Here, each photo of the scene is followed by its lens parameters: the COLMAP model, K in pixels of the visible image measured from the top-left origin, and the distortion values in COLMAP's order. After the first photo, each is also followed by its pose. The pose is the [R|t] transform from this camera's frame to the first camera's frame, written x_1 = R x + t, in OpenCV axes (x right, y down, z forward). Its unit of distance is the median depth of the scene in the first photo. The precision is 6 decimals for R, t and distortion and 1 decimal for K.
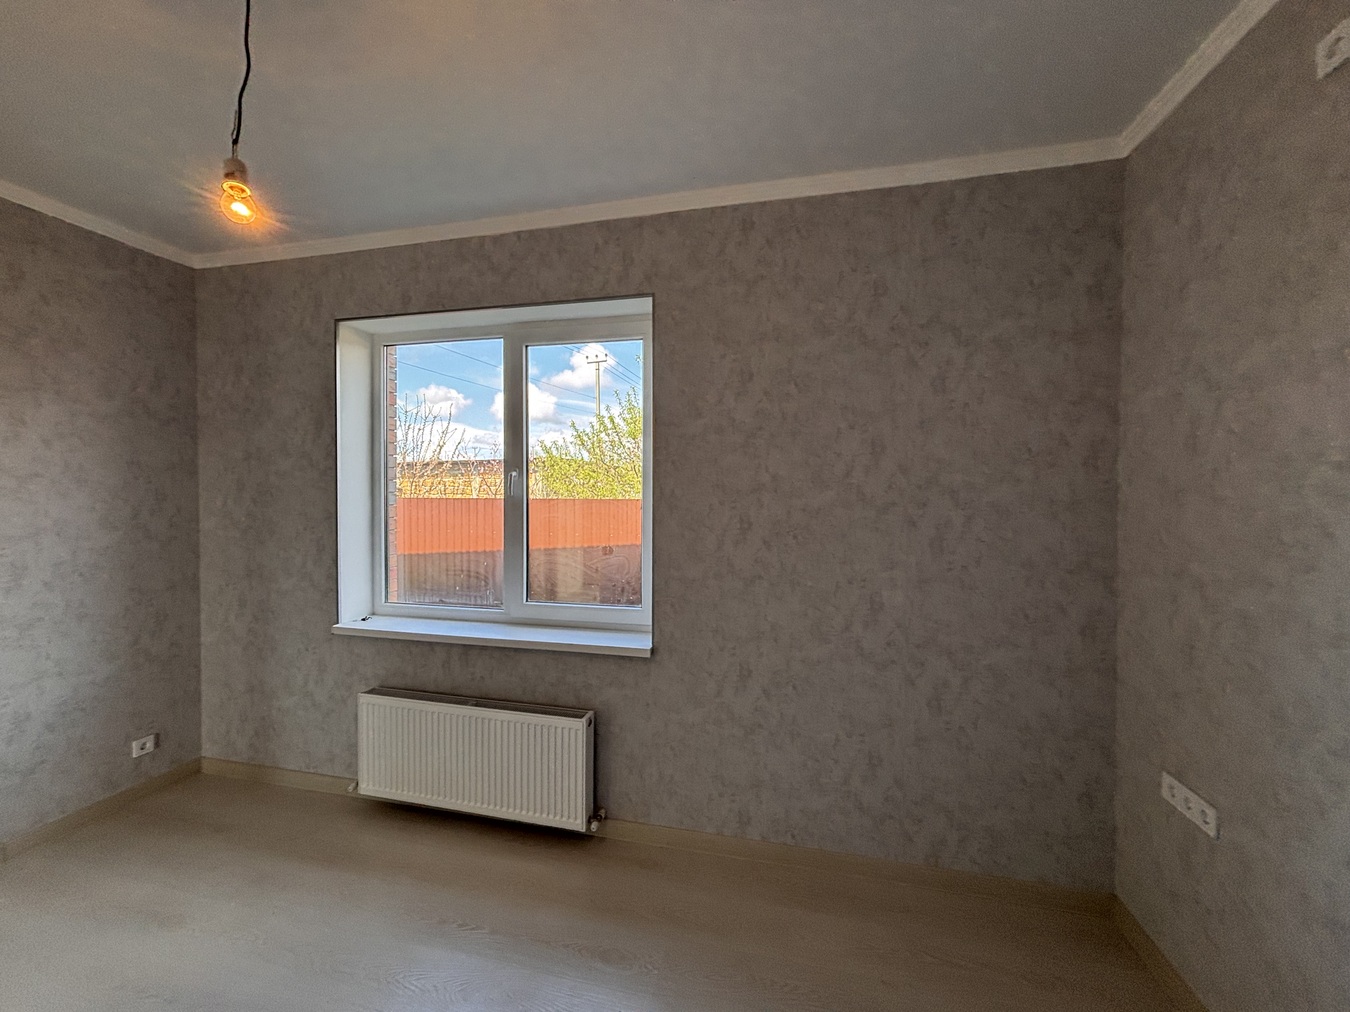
lens RADIAL K [[549.5, 0, 682.0], [0, 549.5, 502.3], [0, 0, 1]] dist [0.000234, -0.000285]
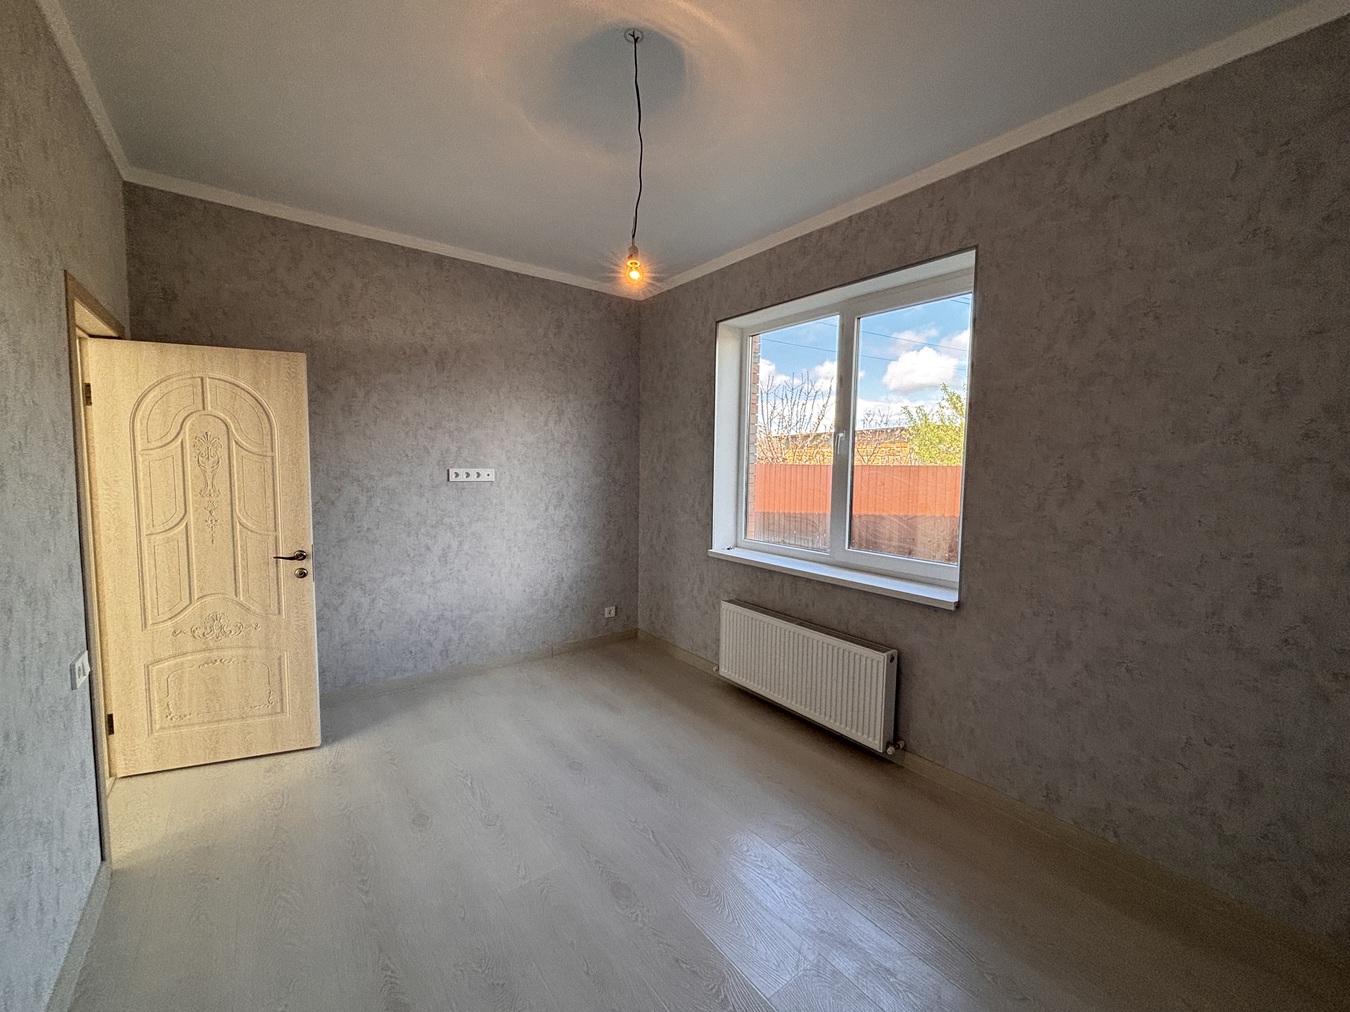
lens RADIAL K [[545.4, 0, 675.3], [0, 545.4, 504.0], [0, 0, 1]] dist [0.002488, -0.000335]
pose [[0.775389, 0.055160, -0.629070, 0.162094], [-0.021381, 0.997900, 0.061147, 0.031755], [0.631121, -0.033962, 0.774940, -0.108912]]
